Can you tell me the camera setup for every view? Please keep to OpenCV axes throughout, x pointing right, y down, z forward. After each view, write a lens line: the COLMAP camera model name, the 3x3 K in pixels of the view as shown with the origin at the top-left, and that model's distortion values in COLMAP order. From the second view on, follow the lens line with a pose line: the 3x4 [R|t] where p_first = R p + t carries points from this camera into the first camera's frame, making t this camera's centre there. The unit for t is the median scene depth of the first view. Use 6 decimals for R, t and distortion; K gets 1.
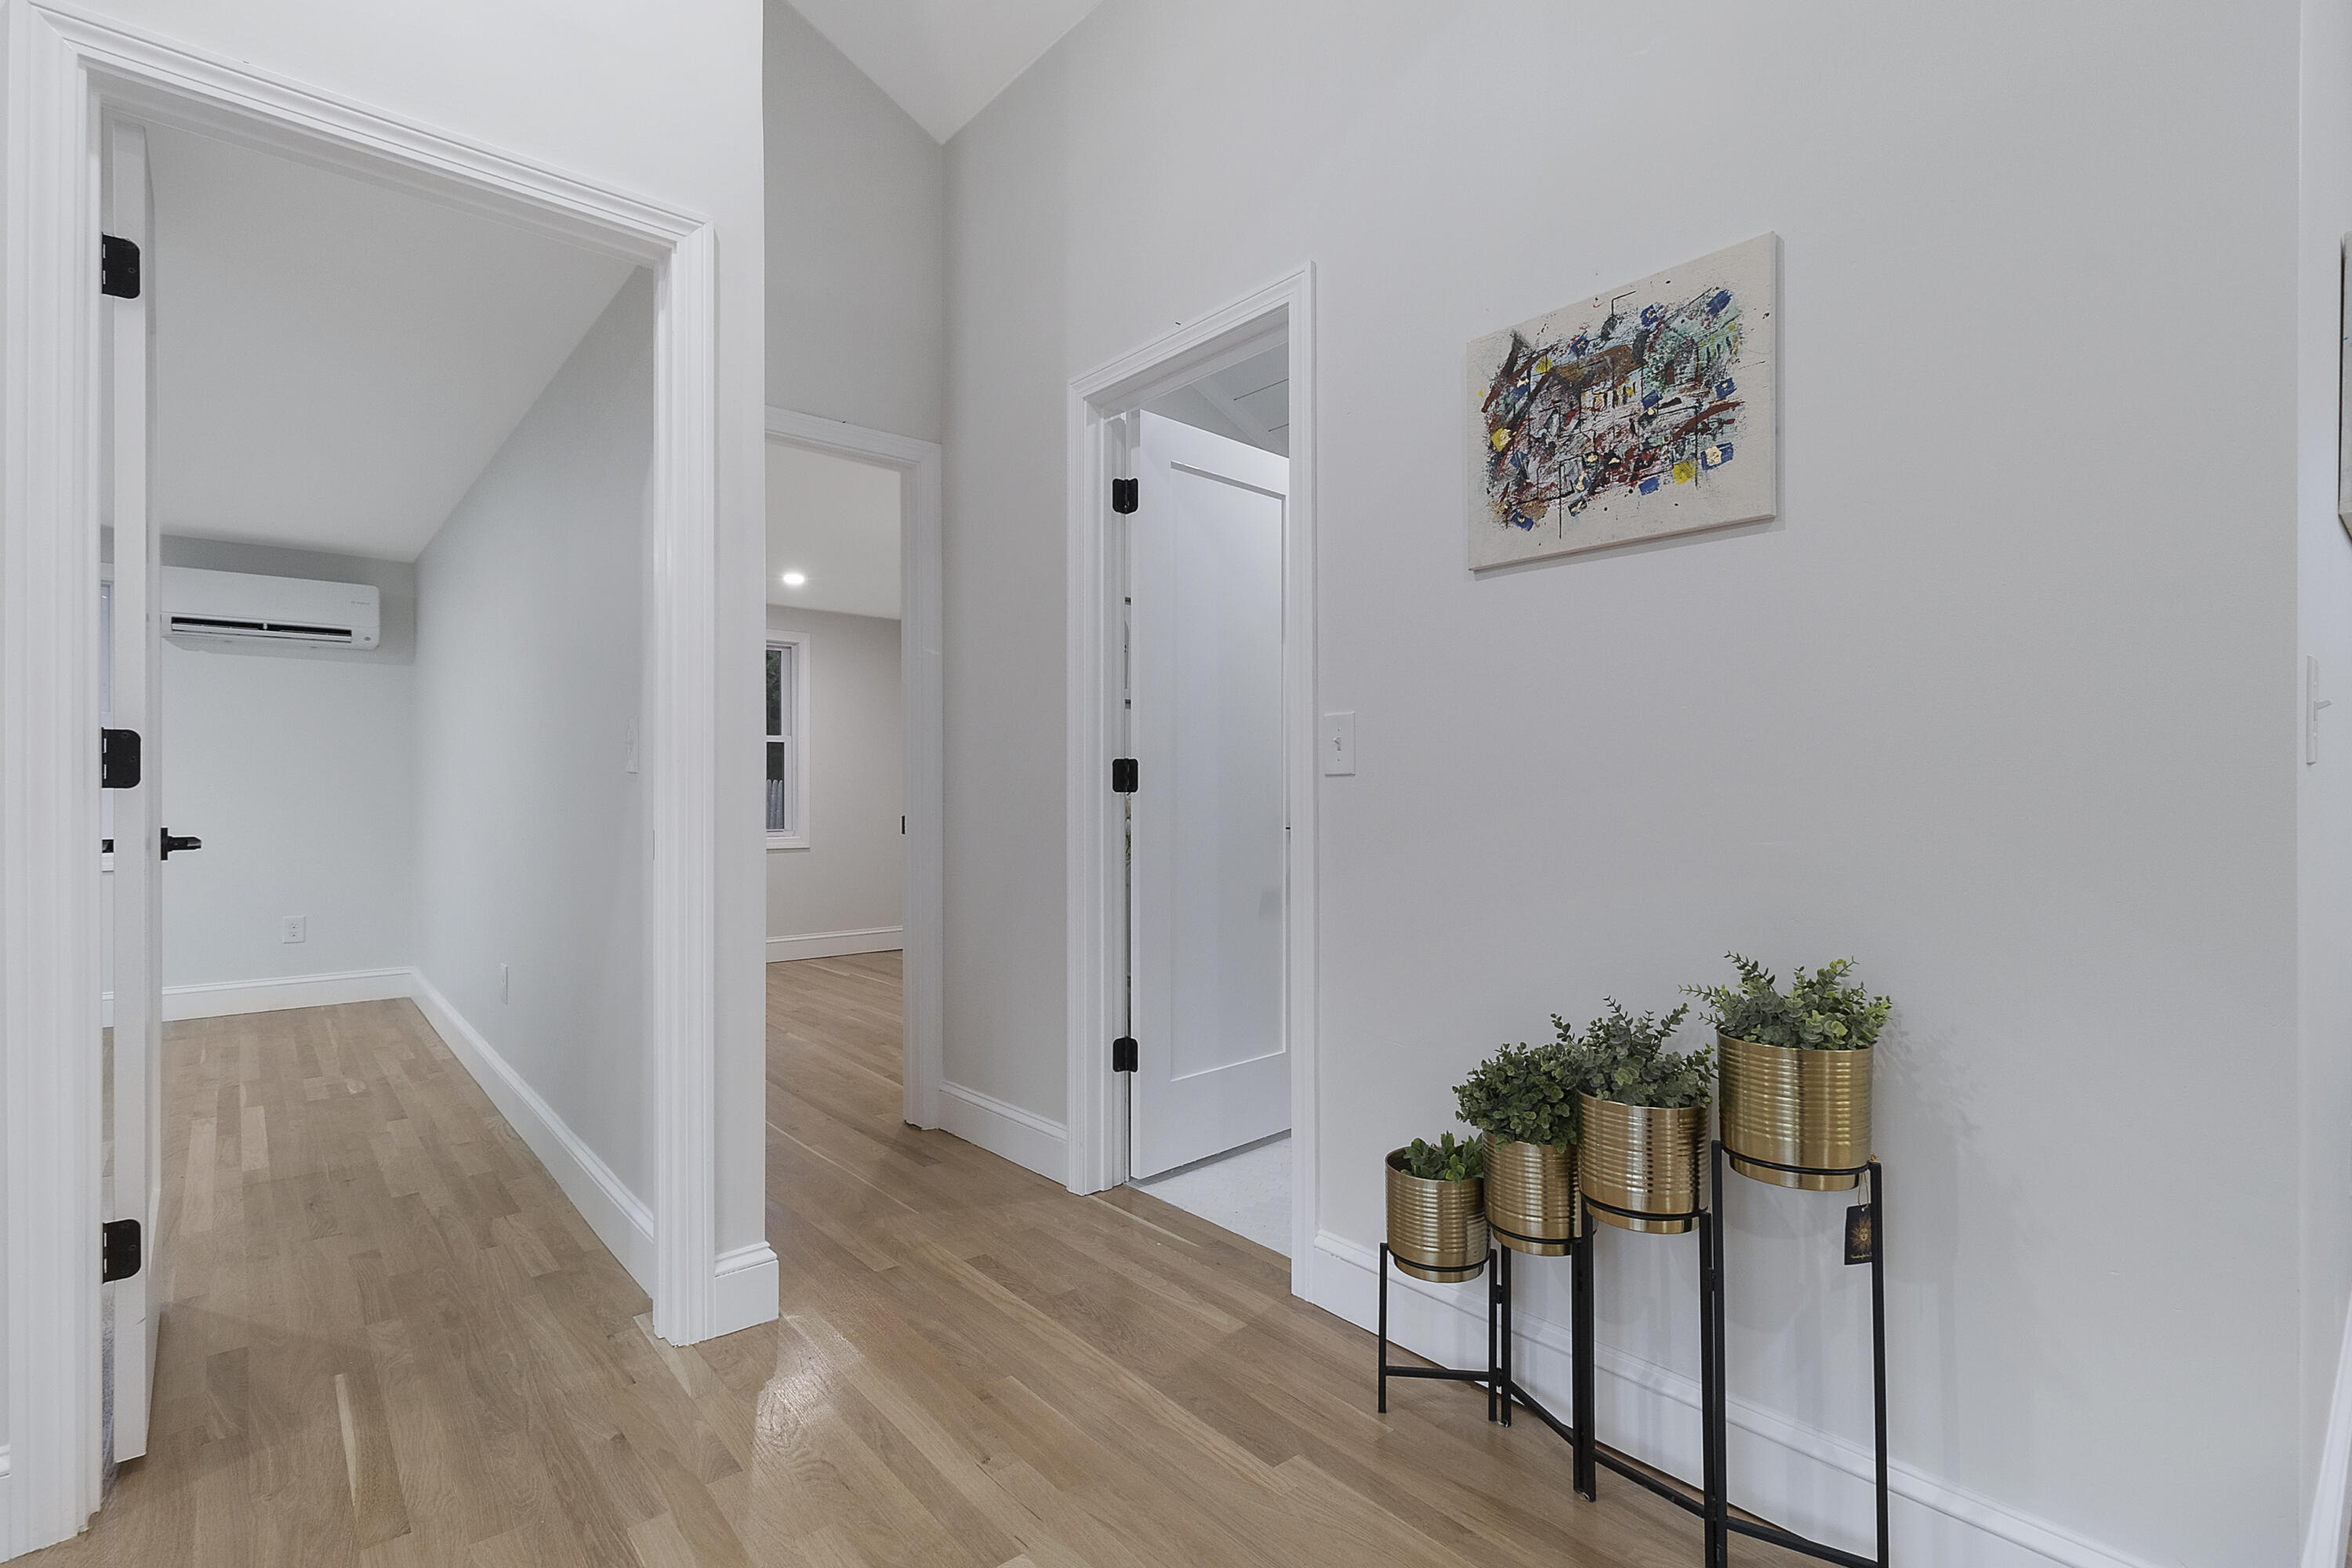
lens RADIAL K [[1090.0, 0, 1190.4], [0, 1090.0, 793.1], [0, 0, 1]] dist [0.000551, 0.000210]
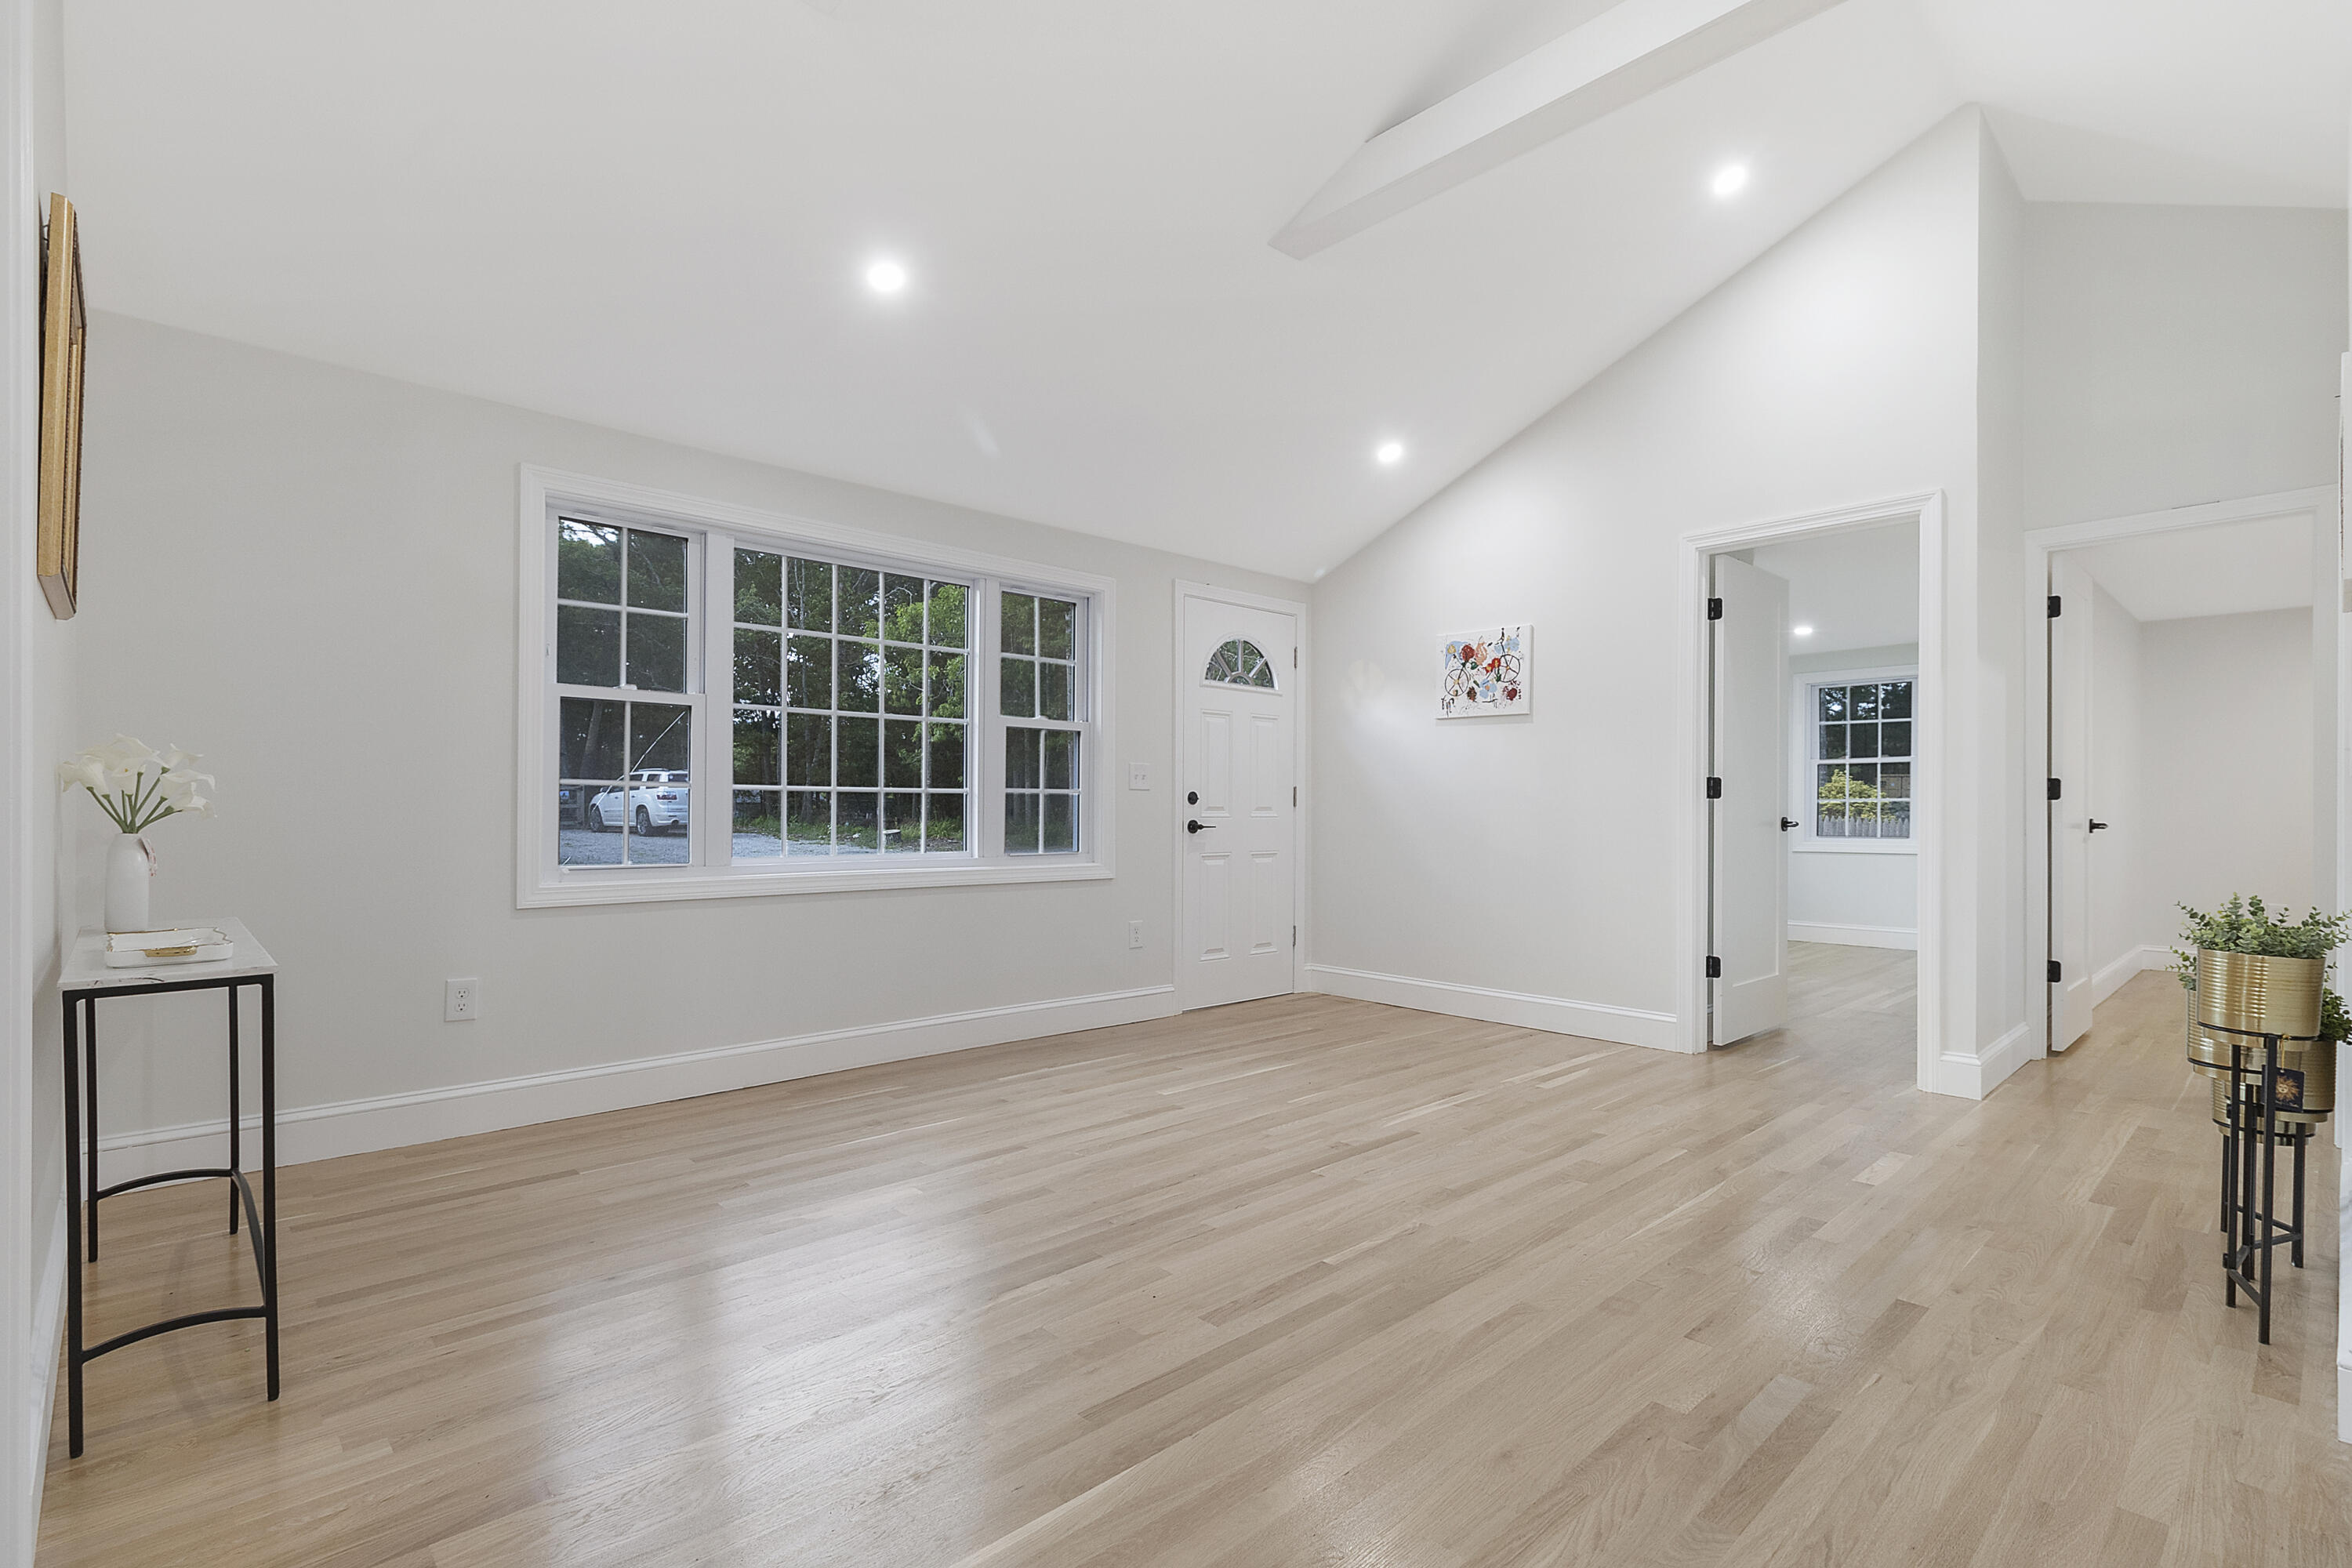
lens RADIAL K [[1111.9, 0, 1178.2], [0, 1111.9, 813.9], [0, 0, 1]] dist [-0.000092, -0.000108]
pose [[0.039933, 0.002948, -0.999198, 1.588549], [-0.001395, 0.999995, 0.002895, 0.025189], [0.999201, 0.001278, 0.039937, -0.419195]]
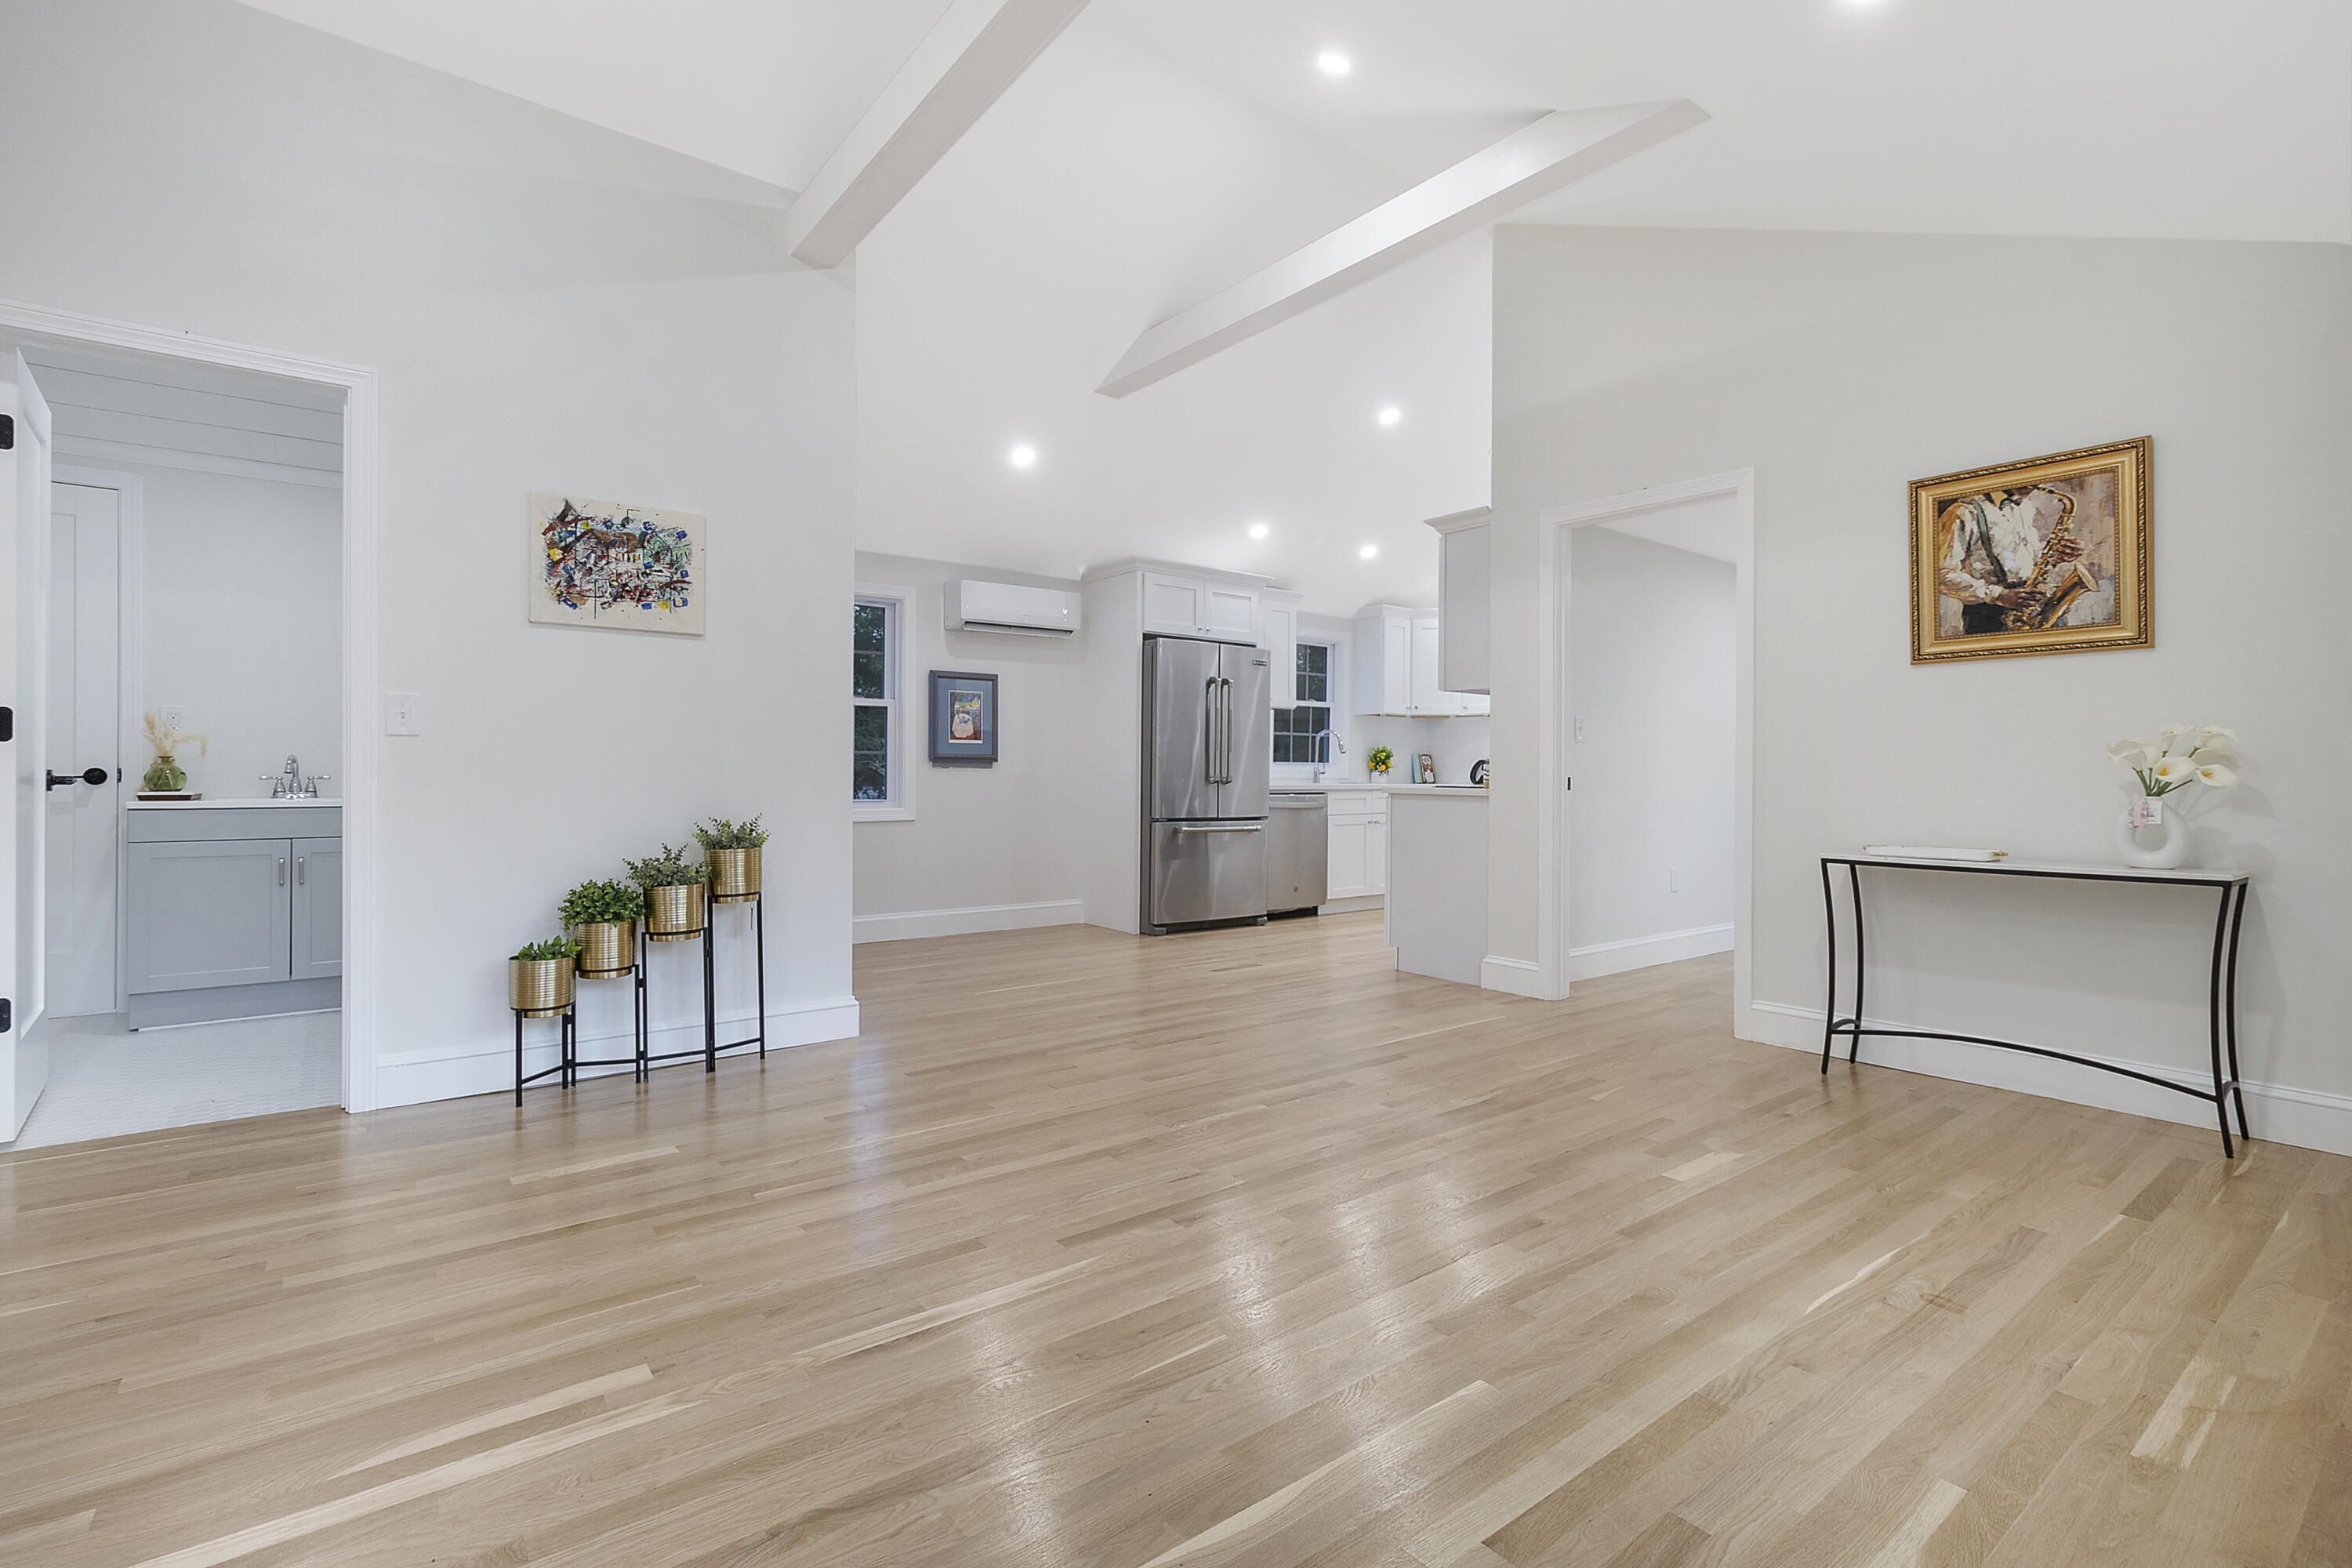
lens RADIAL K [[1070.9, 0, 1170.3], [0, 1070.9, 771.5], [0, 0, 1]] dist [0.000104, 0.000096]
pose [[0.064031, -0.001965, 0.997946, -1.482526], [-0.008684, 0.999959, 0.002526, 0.023275], [-0.997910, -0.008828, 0.064011, -0.140241]]
